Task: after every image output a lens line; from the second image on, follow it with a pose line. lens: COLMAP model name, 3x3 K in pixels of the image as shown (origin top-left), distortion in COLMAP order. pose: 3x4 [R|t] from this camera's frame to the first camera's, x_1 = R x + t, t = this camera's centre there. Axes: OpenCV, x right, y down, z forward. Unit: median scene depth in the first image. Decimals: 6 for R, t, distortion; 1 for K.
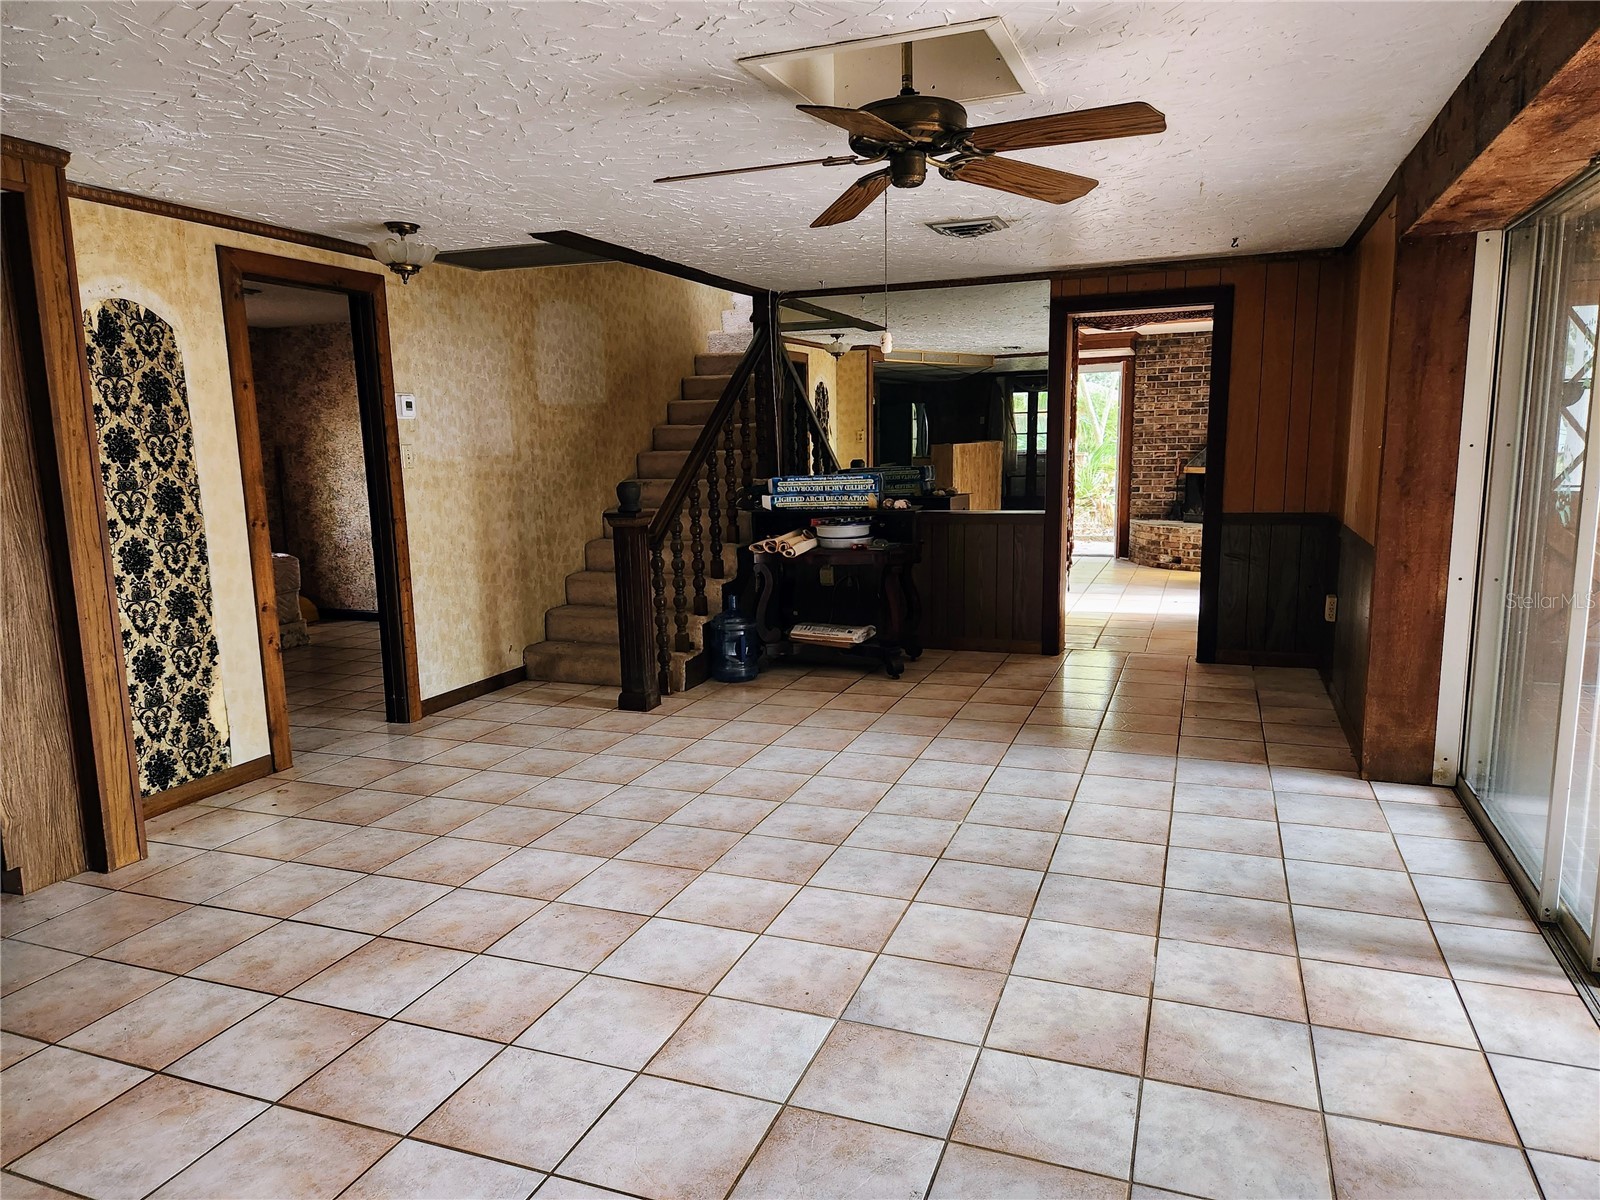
lens RADIAL K [[1054.8, 0, 797.1], [0, 1054.8, 609.1], [0, 0, 1]] dist [0.043084, -0.029526]
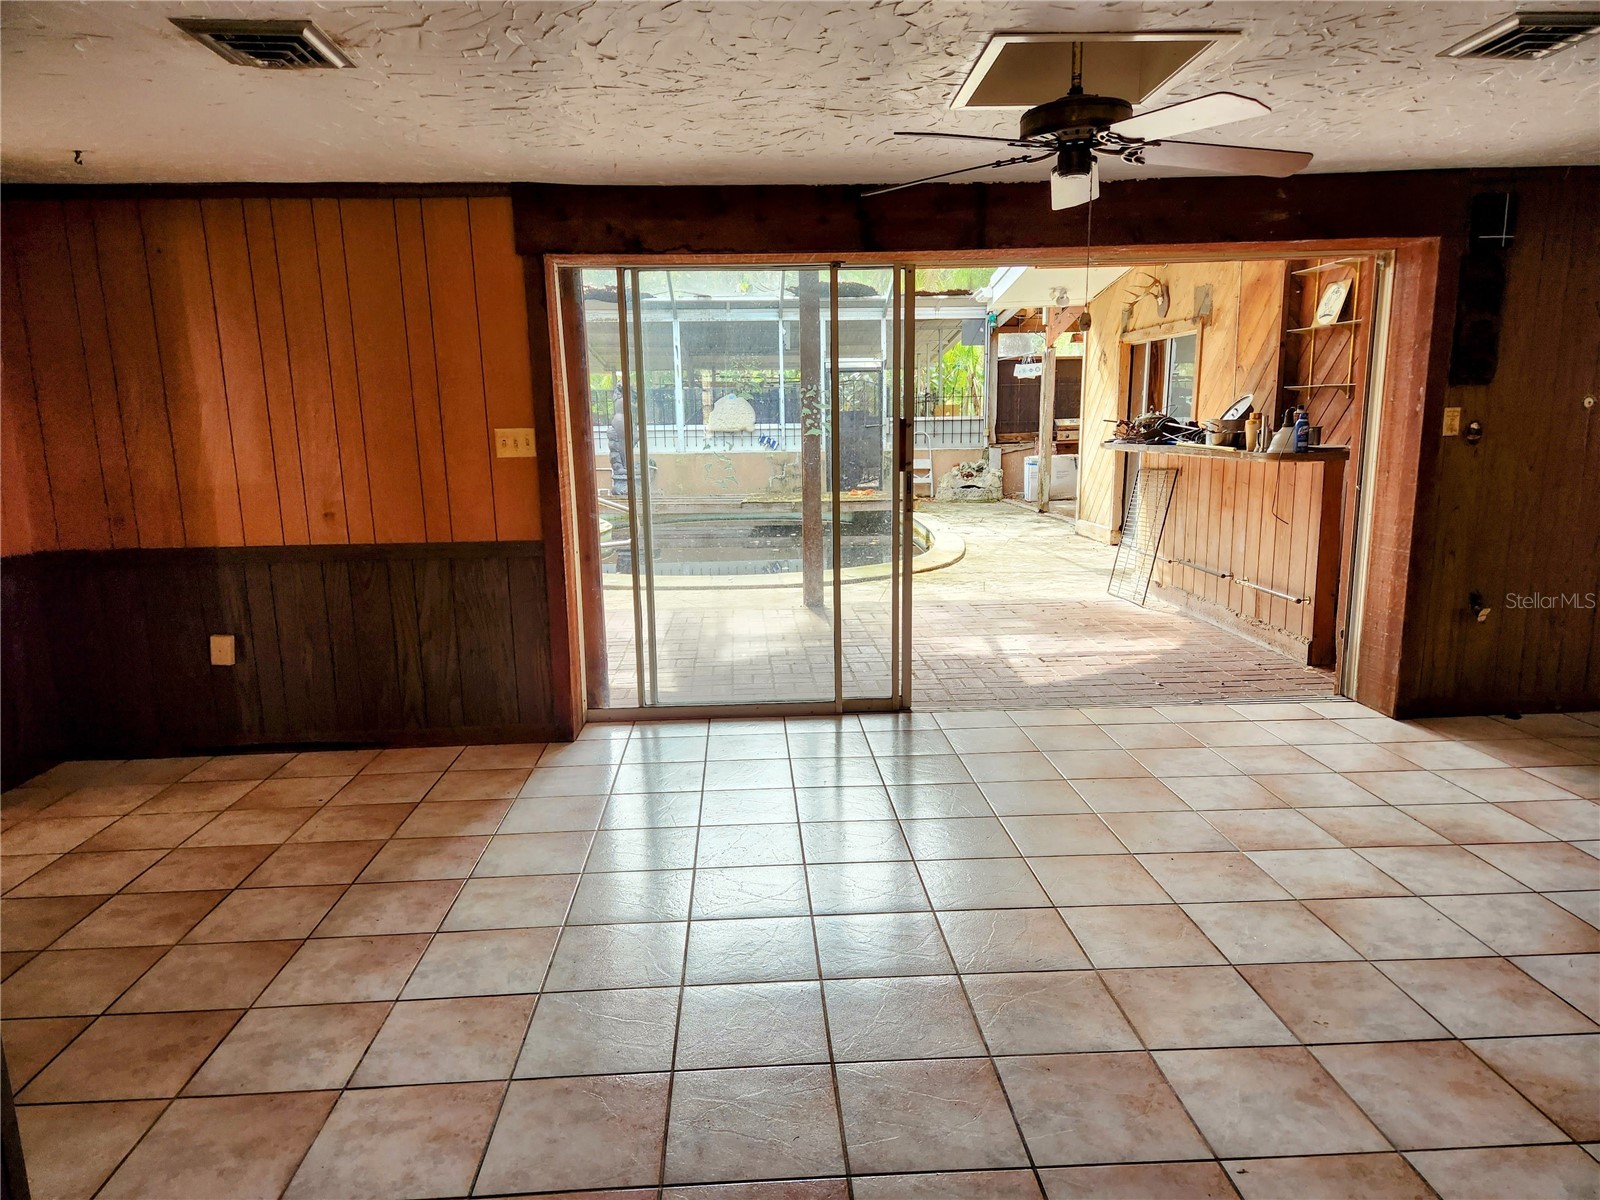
lens RADIAL K [[1054.8, 0, 796.3], [0, 1054.8, 605.0], [0, 0, 1]] dist [0.043084, -0.029526]
pose [[-0.393037, -0.137005, 0.909259, -0.718867], [0.174619, 0.959723, 0.220090, -0.235562], [-0.902790, 0.245277, -0.353283, 1.499736]]
